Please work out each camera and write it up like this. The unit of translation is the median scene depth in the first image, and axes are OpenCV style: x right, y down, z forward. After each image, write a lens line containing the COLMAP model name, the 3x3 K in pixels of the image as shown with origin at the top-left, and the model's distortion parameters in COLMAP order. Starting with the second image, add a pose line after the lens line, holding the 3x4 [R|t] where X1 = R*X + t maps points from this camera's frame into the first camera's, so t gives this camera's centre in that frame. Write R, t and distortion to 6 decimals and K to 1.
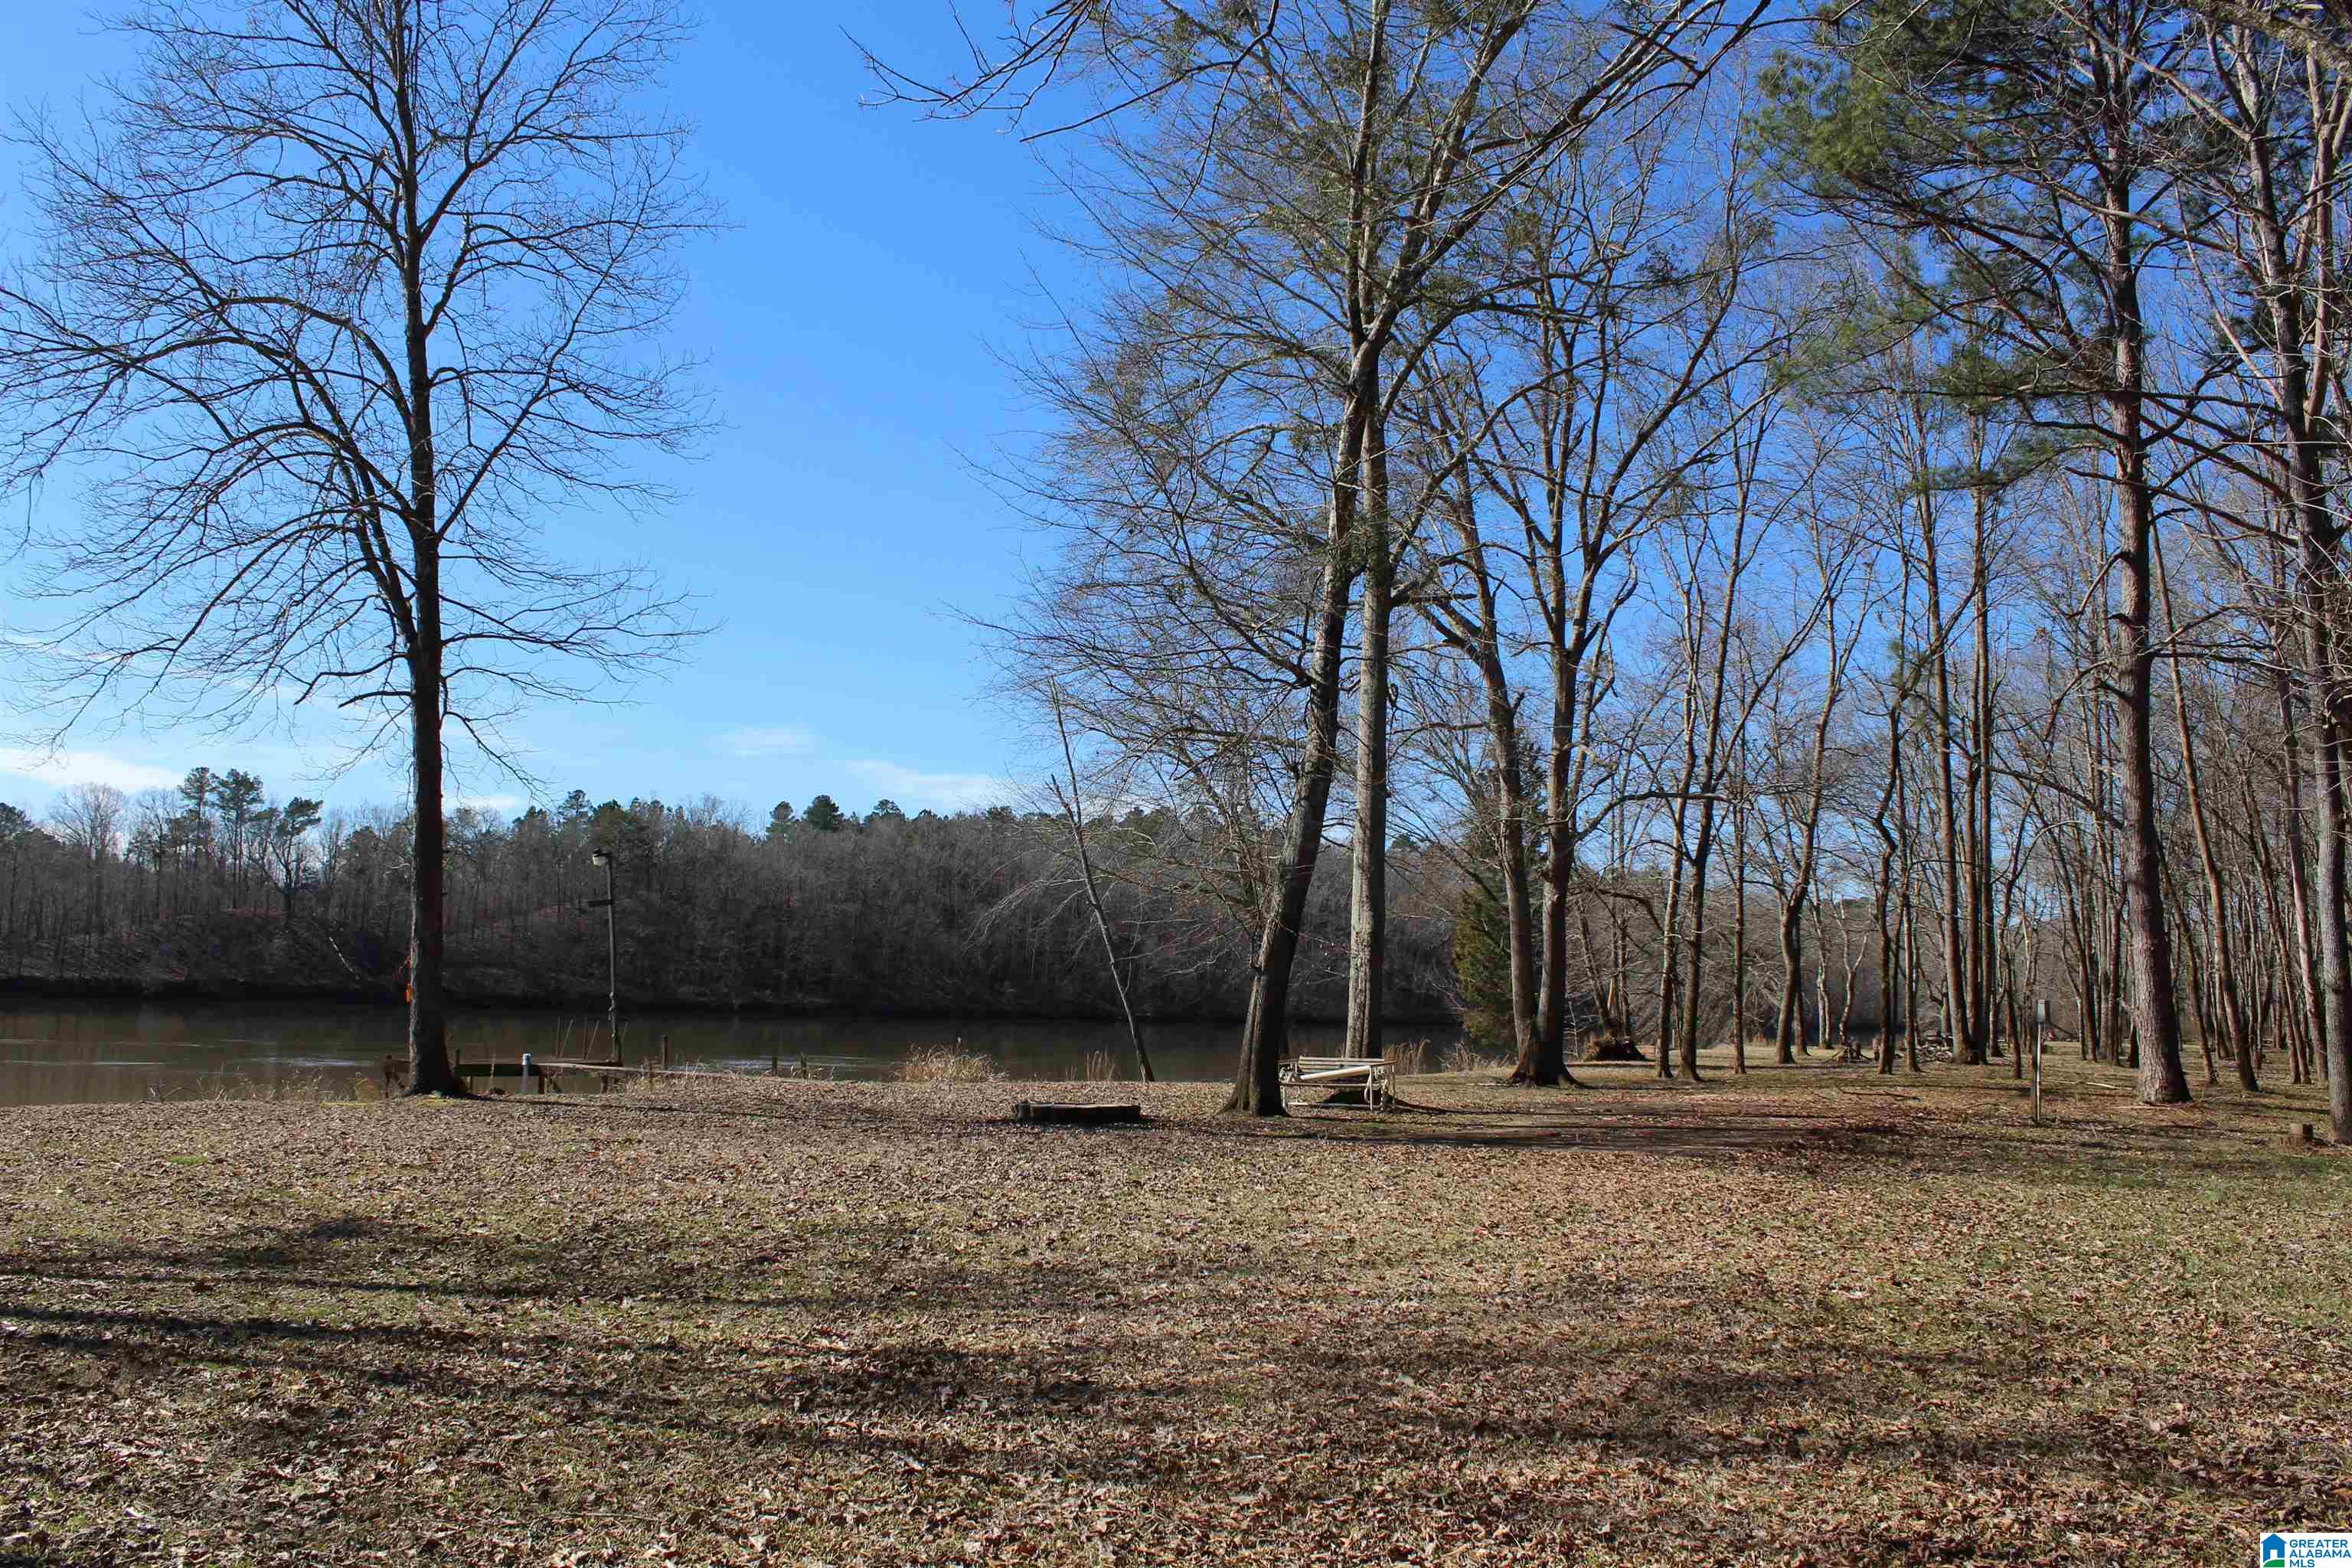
lens RADIAL K [[1986.8, 0, 1179.9], [0, 1986.8, 779.5], [0, 0, 1]] dist [-0.155273, 0.135903]
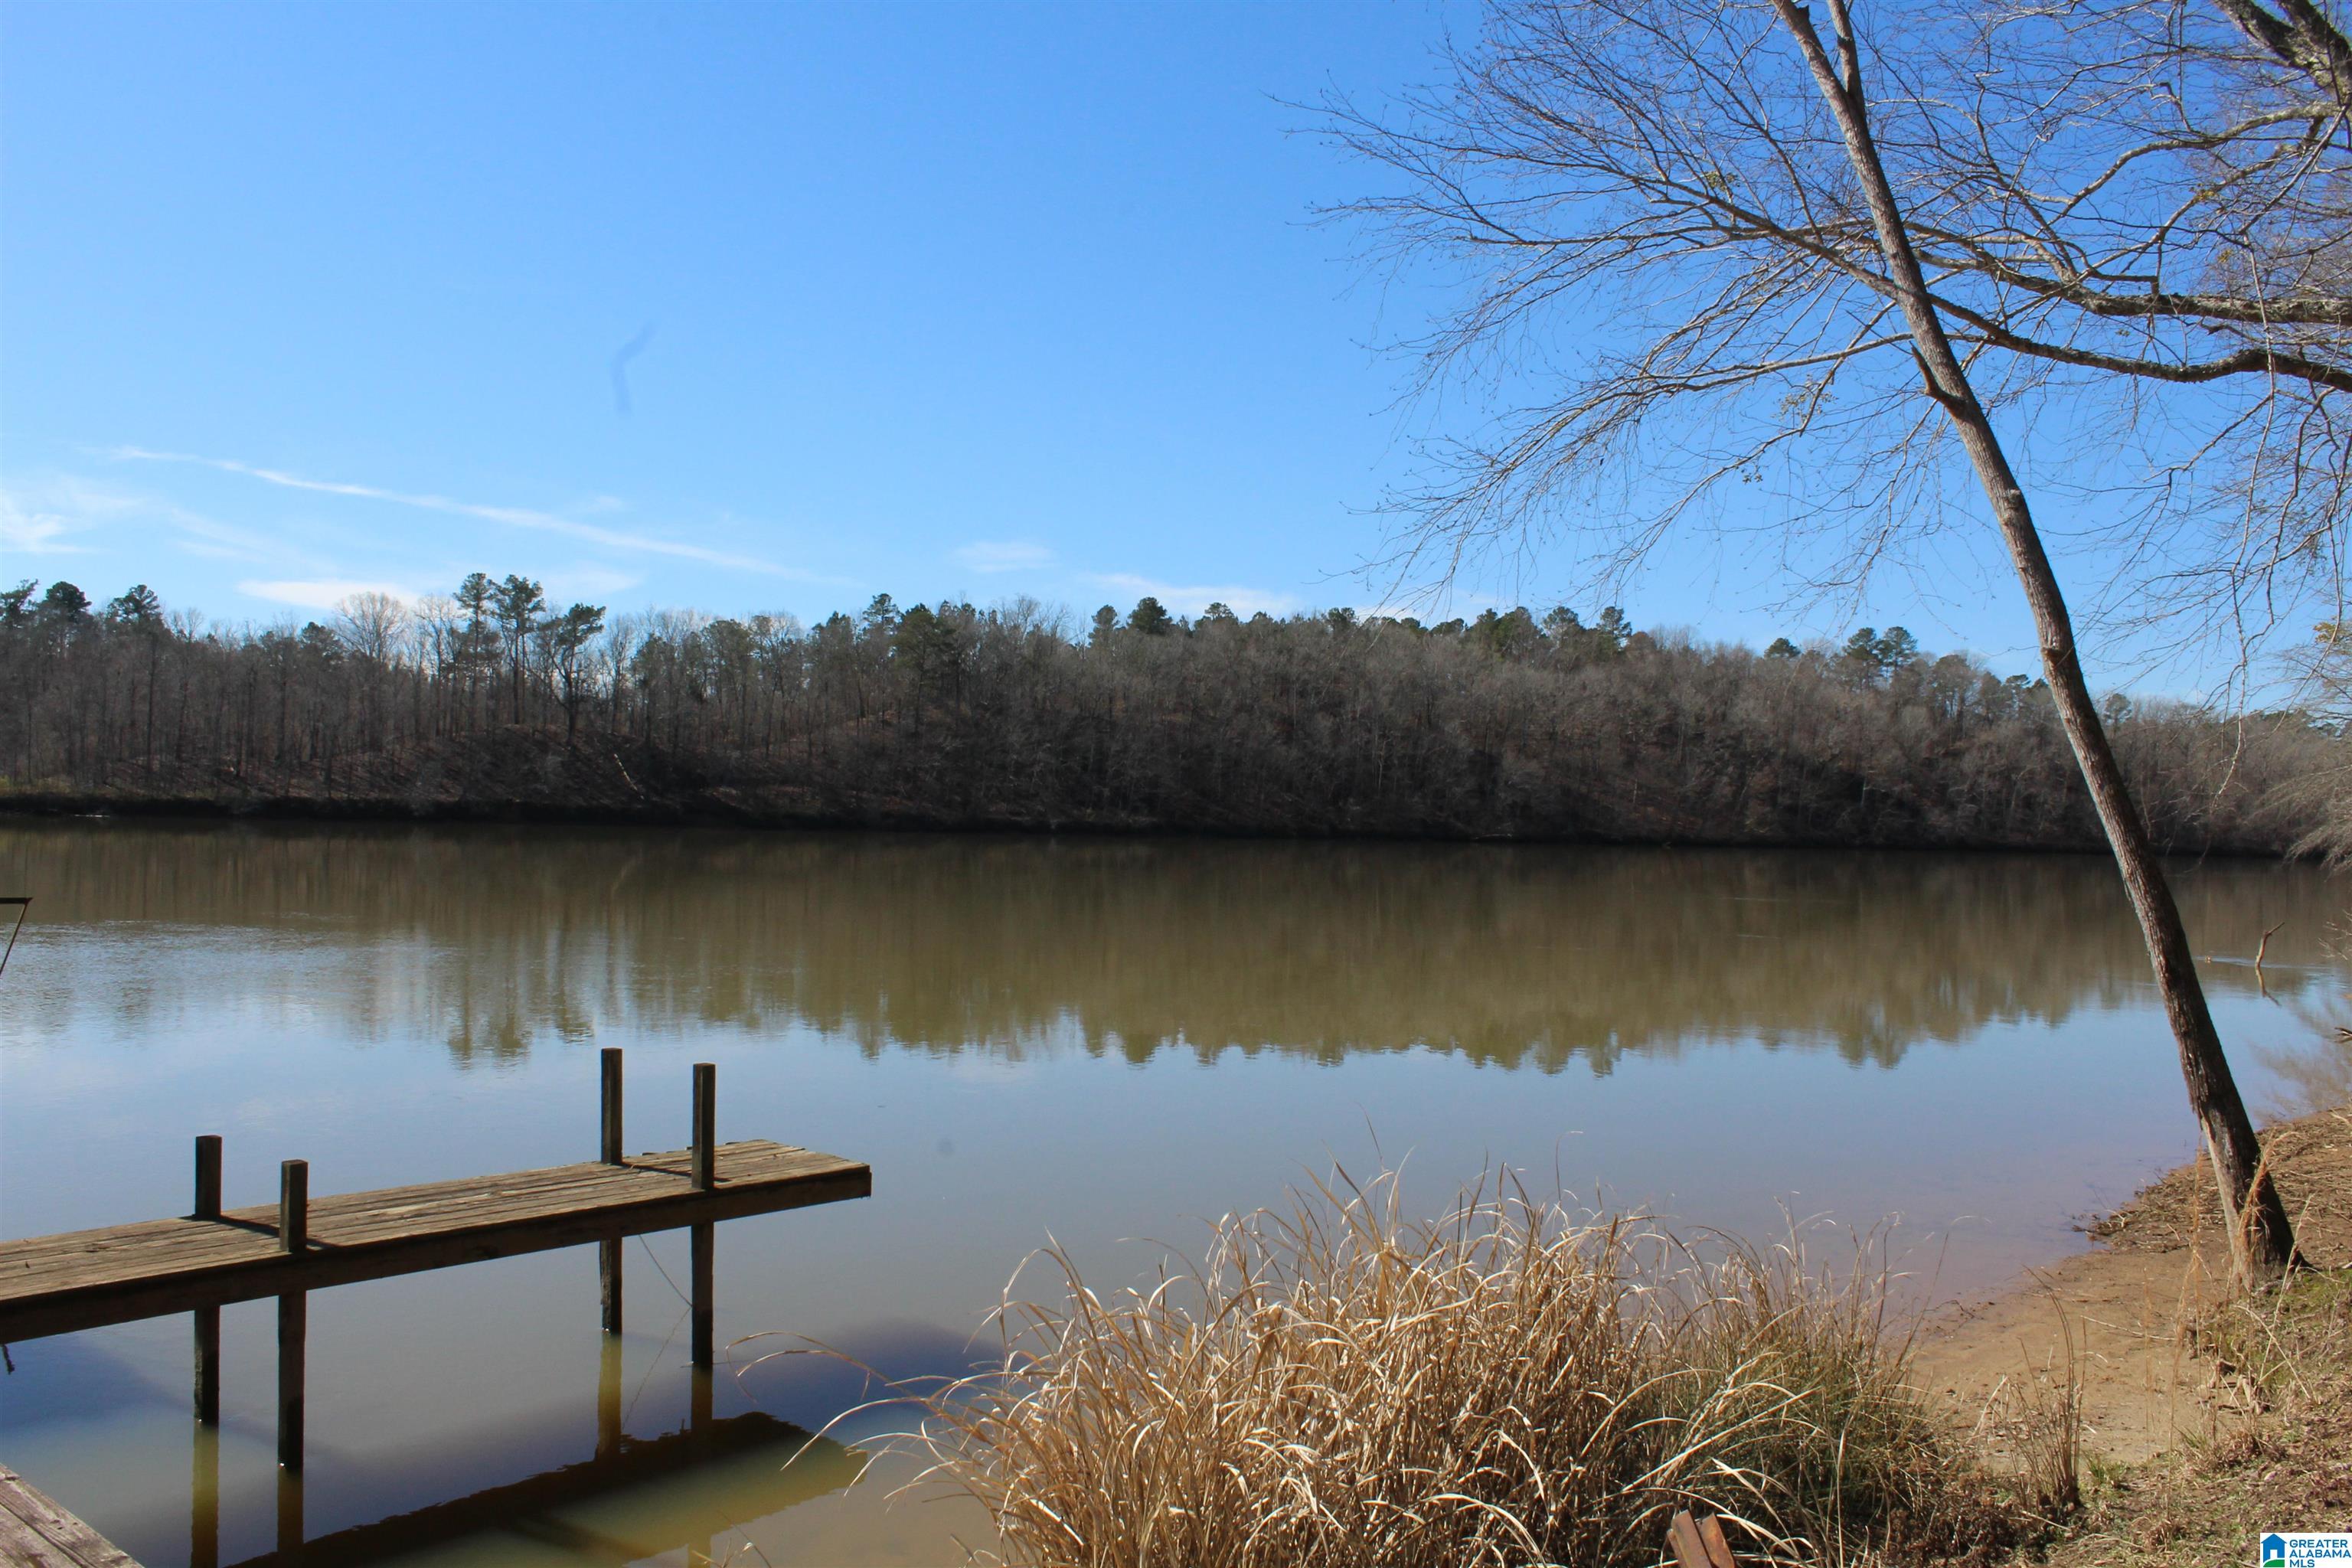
lens RADIAL K [[1986.8, 0, 1181.8], [0, 1986.8, 793.2], [0, 0, 1]] dist [-0.155273, 0.135903]
pose [[0.985893, 0.001297, -0.167373, -0.013720], [0.014962, 0.995283, 0.095849, 0.012945], [0.166708, -0.097001, 0.981223, 0.111001]]
